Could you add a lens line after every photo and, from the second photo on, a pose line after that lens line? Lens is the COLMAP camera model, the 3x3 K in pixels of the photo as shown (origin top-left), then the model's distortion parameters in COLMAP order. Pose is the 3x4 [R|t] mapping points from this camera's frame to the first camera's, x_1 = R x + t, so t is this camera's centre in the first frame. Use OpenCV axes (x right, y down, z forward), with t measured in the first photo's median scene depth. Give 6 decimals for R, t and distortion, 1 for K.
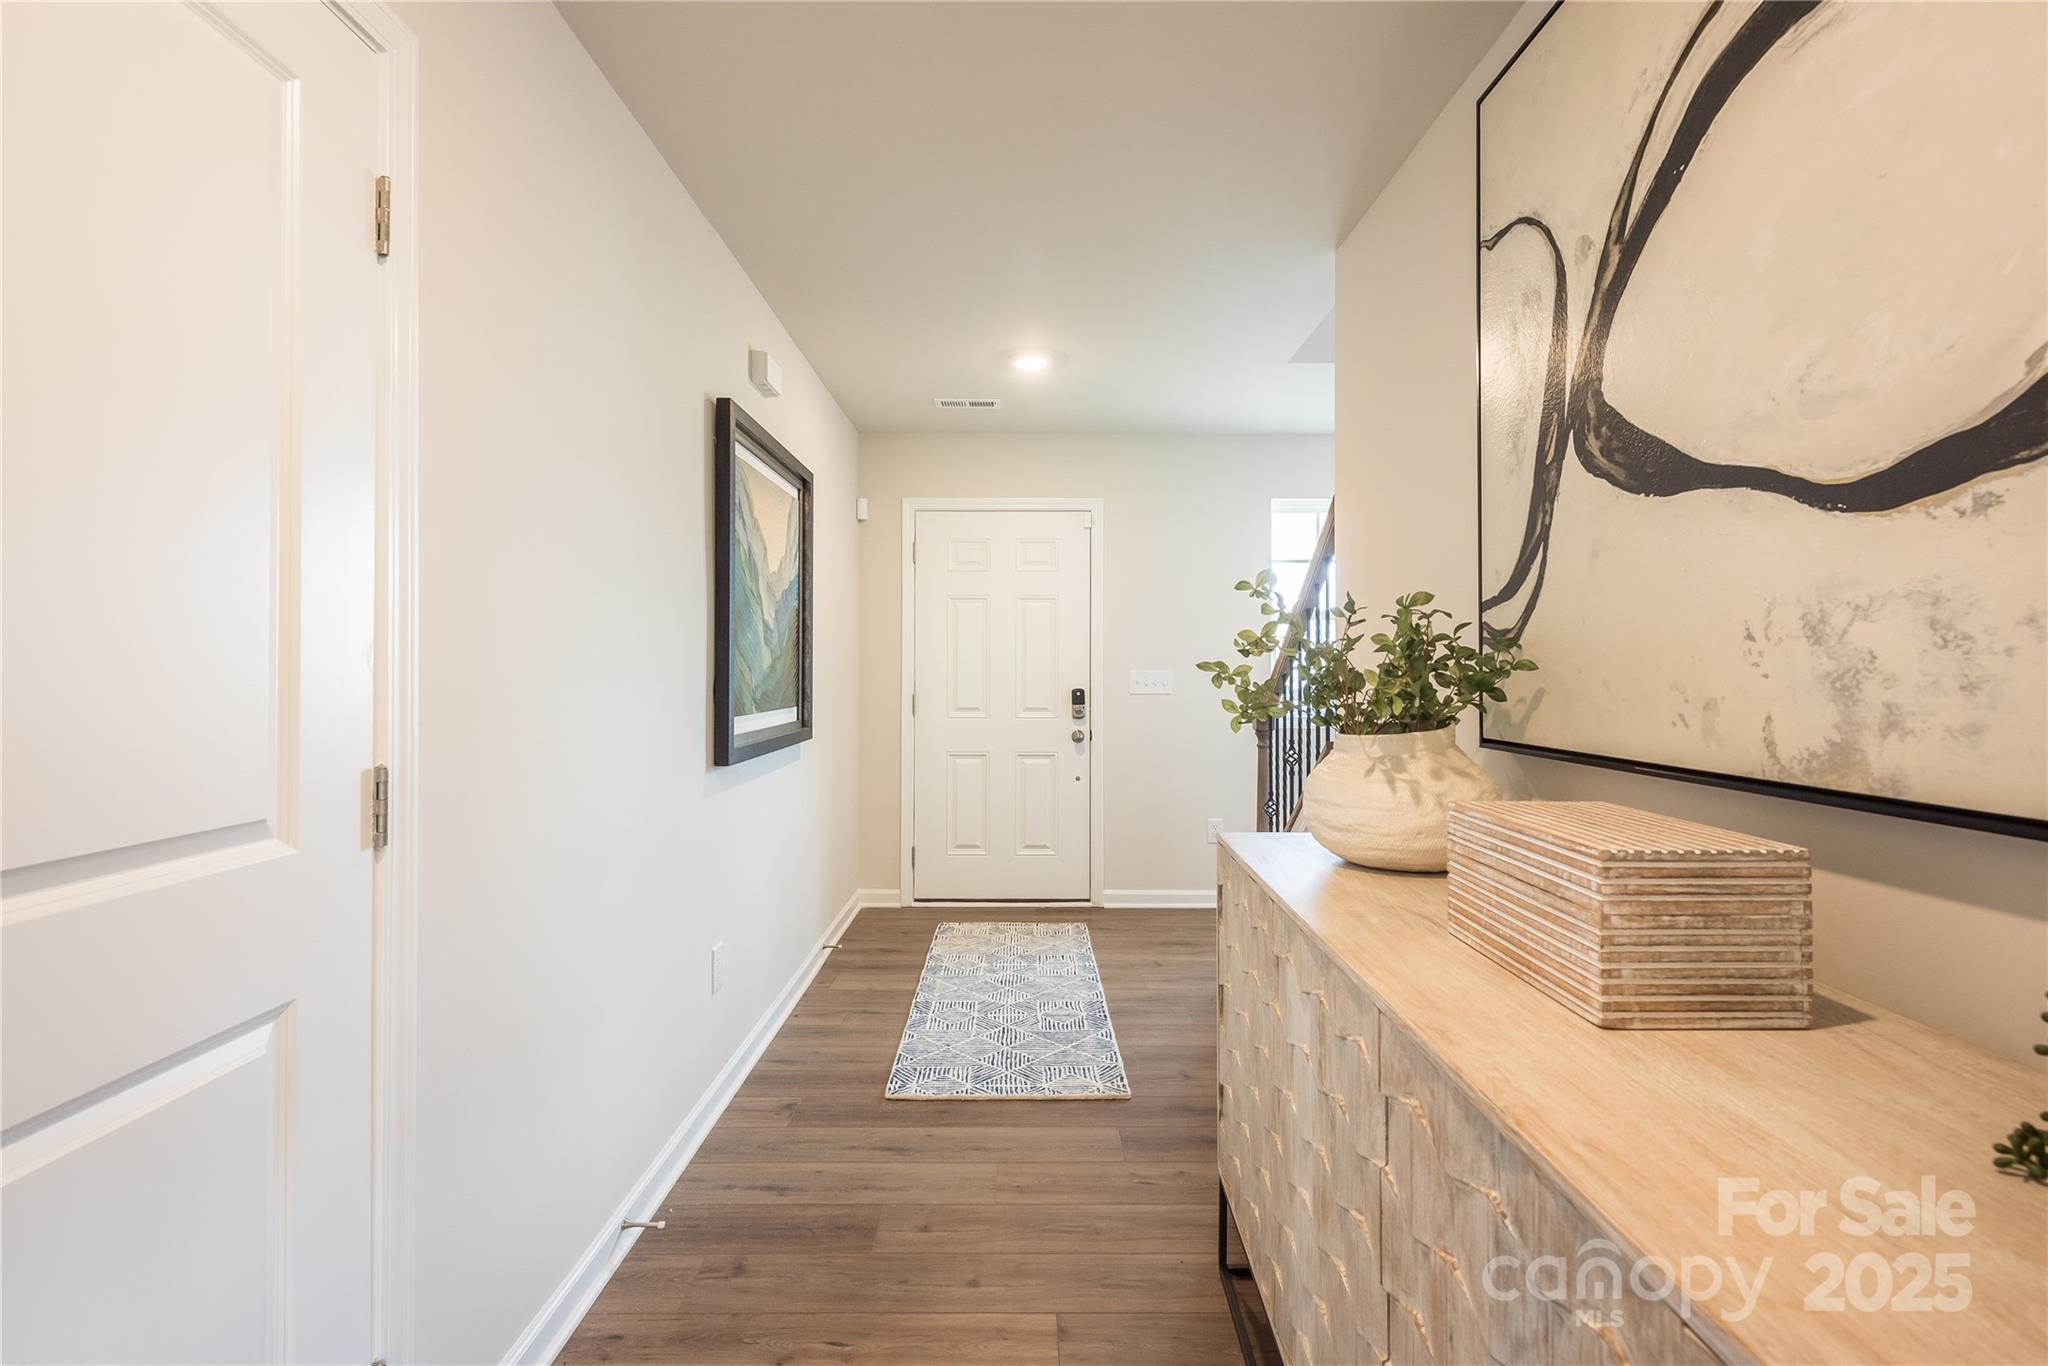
lens RADIAL K [[1001.5, 0, 1023.9], [0, 1001.5, 672.2], [0, 0, 1]] dist [0.000070, 0.000007]
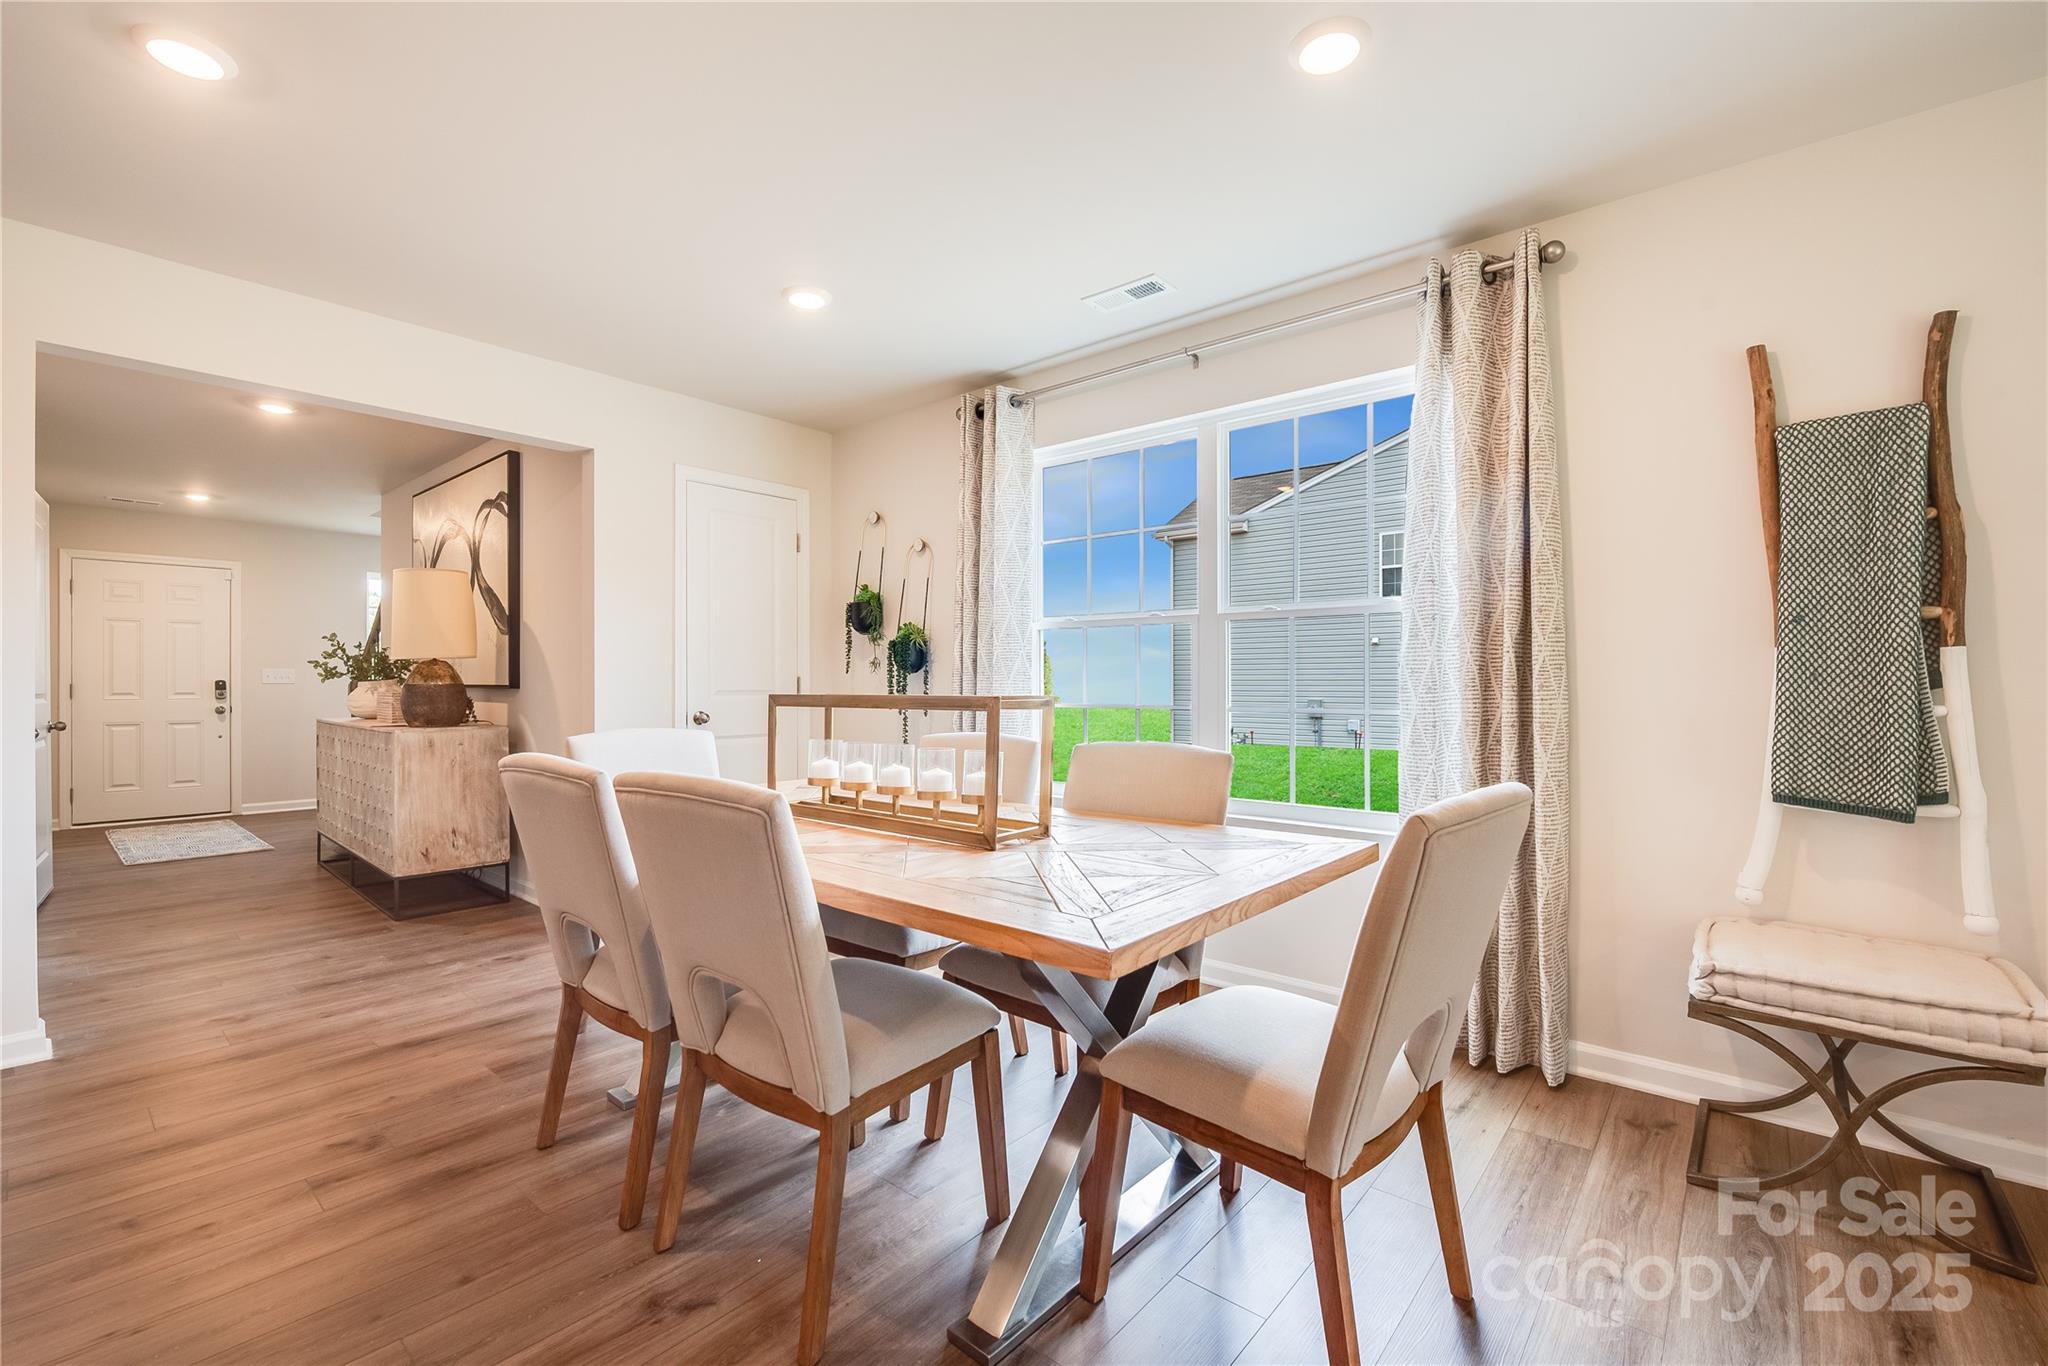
lens RADIAL K [[865.5, 0, 1020.1], [0, 865.5, 676.5], [0, 0, 1]] dist [-0.013772, -0.000177]
pose [[0.658356, 0.001569, 0.752705, -0.133156], [0.003333, 0.999982, -0.005000, 0.021347], [-0.752700, 0.005801, 0.658339, -0.861664]]
